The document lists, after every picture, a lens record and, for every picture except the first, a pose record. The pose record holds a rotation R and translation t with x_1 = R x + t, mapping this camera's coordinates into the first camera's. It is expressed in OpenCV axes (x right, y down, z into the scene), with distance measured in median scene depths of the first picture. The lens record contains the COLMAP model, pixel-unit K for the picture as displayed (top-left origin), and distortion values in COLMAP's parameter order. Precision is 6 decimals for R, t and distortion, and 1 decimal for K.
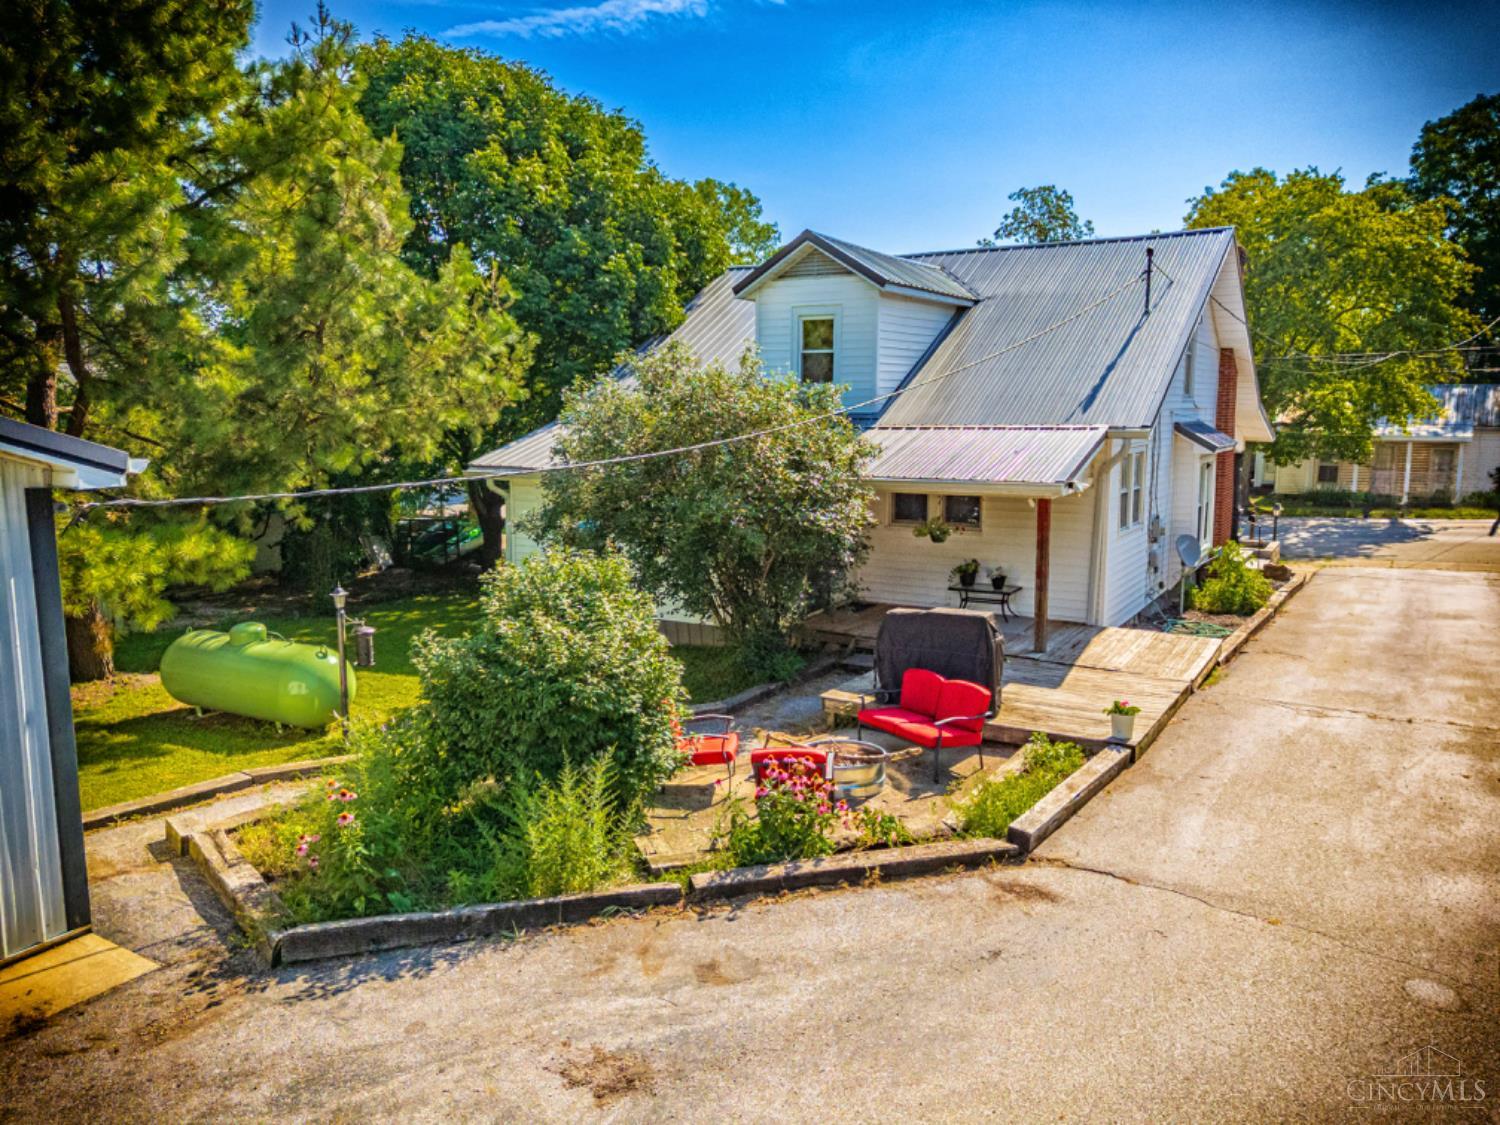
lens RADIAL K [[1095.4, 0, 750.0], [0, 1095.4, 562.5], [0, 0, 1]] dist [0.061487, -0.055937]
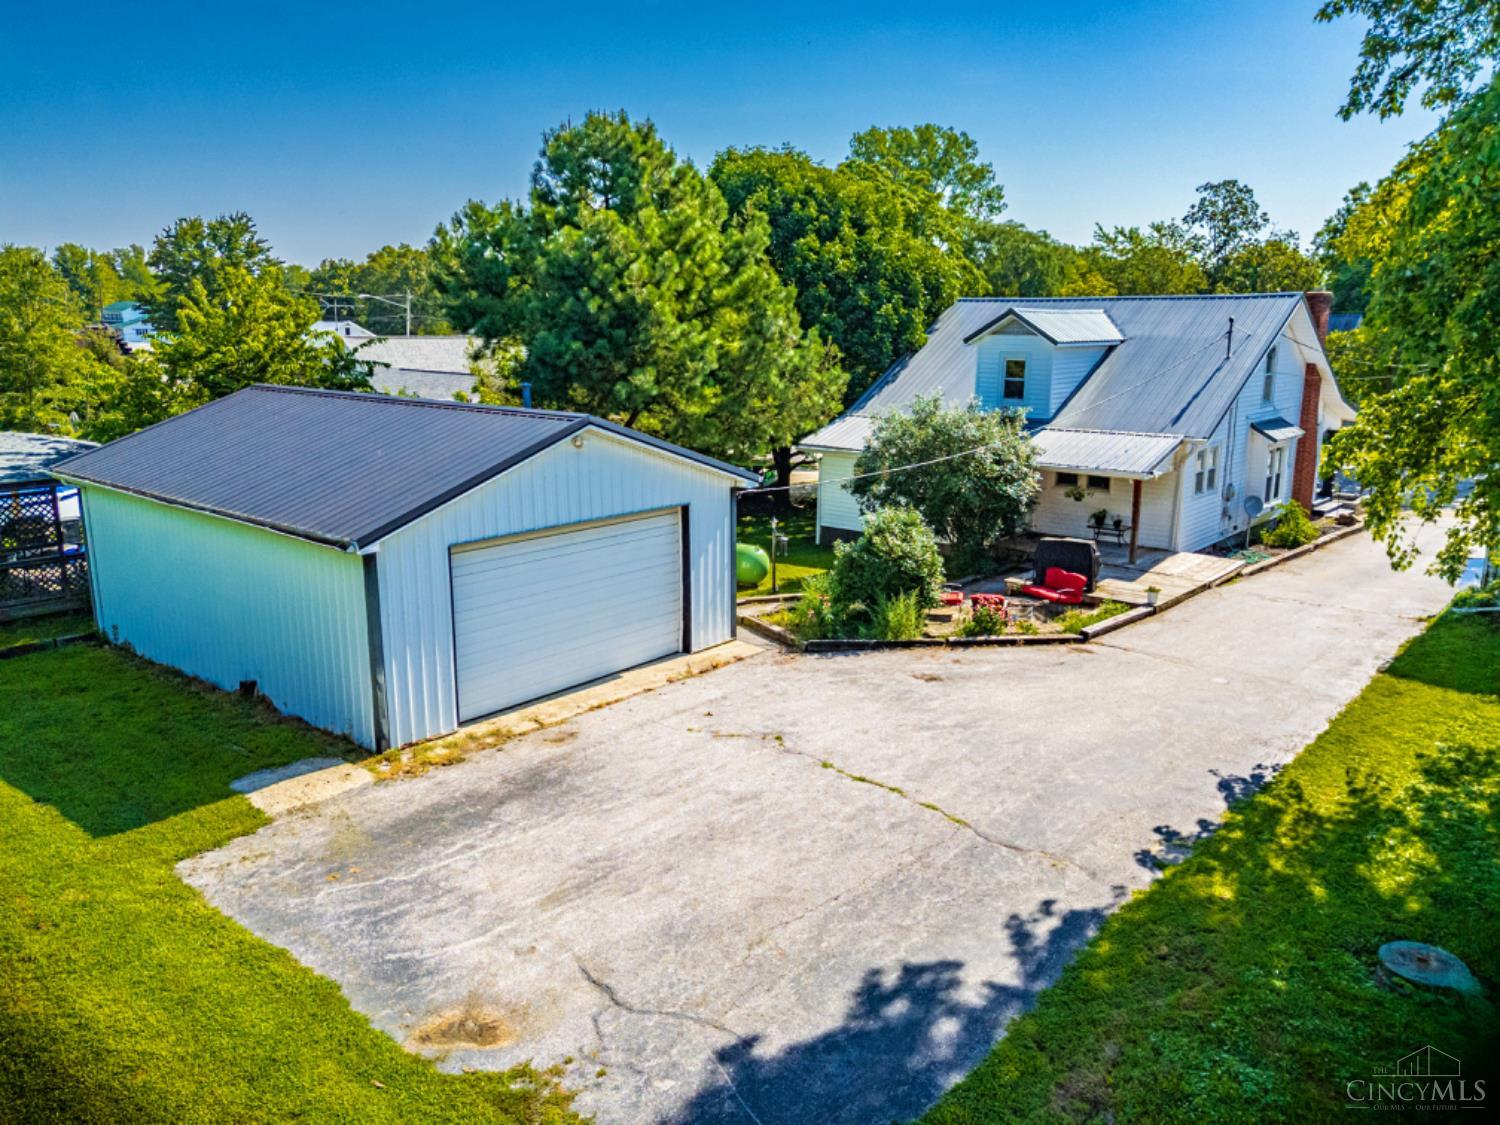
lens RADIAL K [[1121.5, 0, 750.0], [0, 1121.5, 562.5], [0, 0, 1]] dist [0.113523, -0.219090]
pose [[0.984908, 0.040524, -0.168266, -0.044515], [-0.028108, 0.996748, 0.075521, -0.048554], [0.170779, -0.069651, 0.982844, -1.022952]]
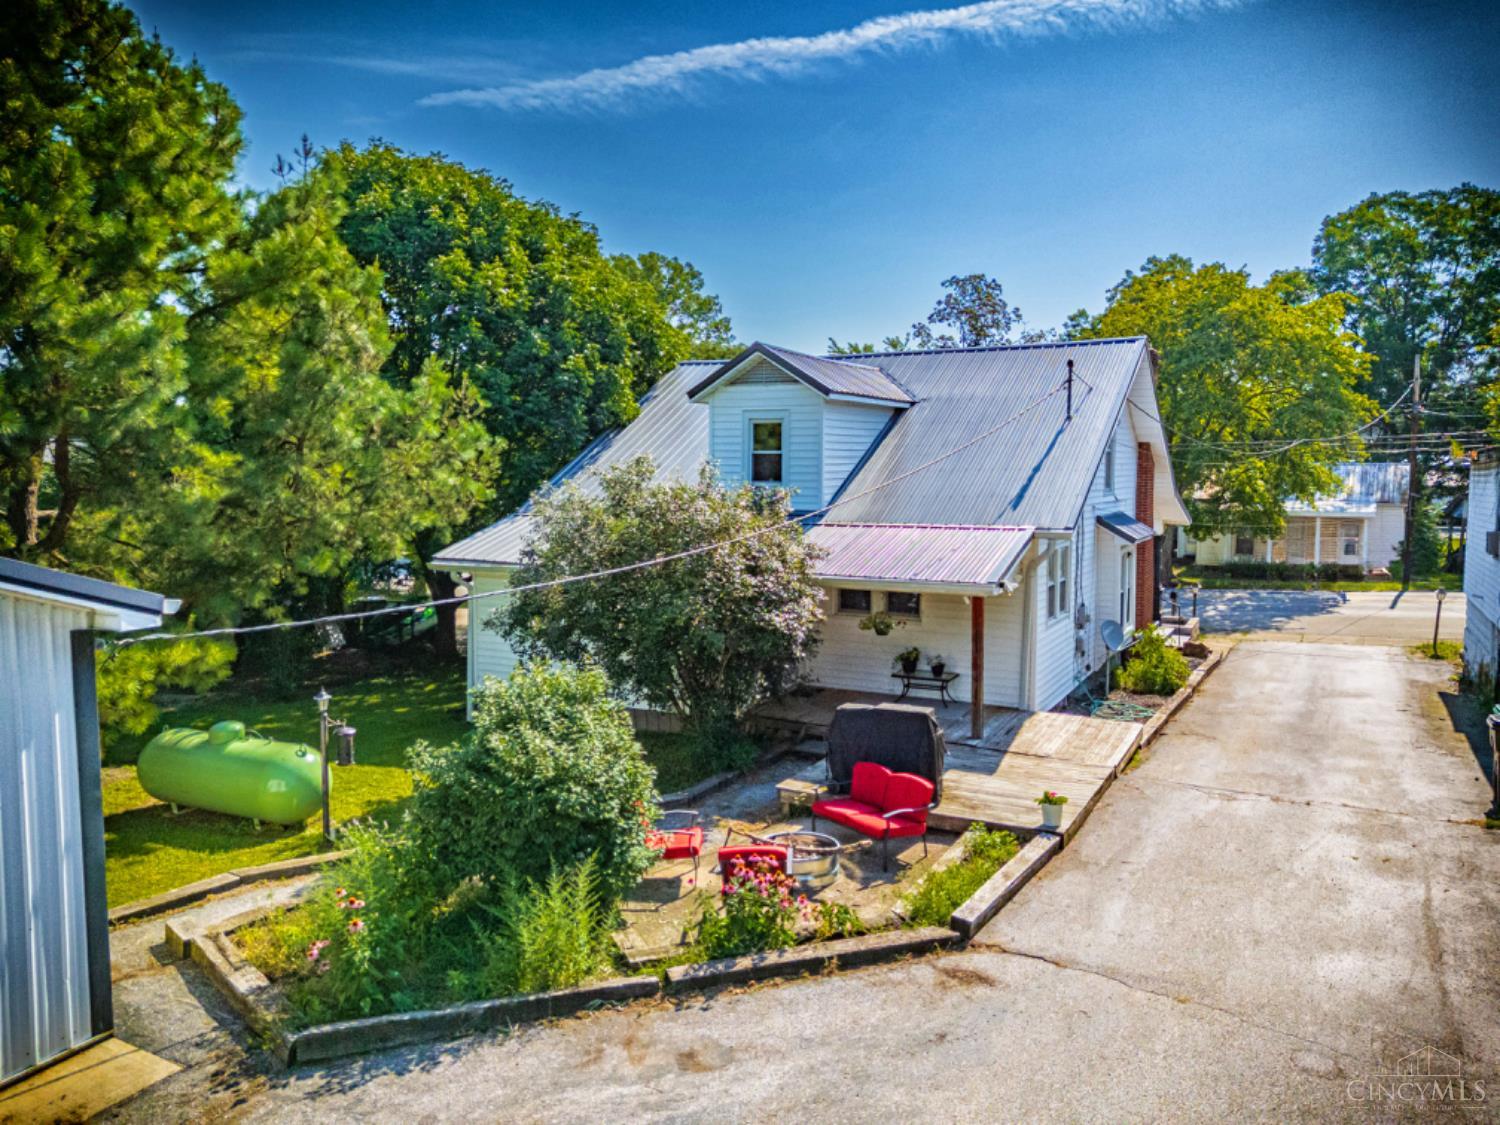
lens RADIAL K [[1095.4, 0, 750.0], [0, 1095.4, 562.5], [0, 0, 1]] dist [0.061487, -0.055937]
pose [[0.998533, -0.002108, 0.054105, -0.018009], [0.005014, 0.998548, -0.053642, -0.037556], [-0.053914, 0.053835, 0.997093, -0.076792]]
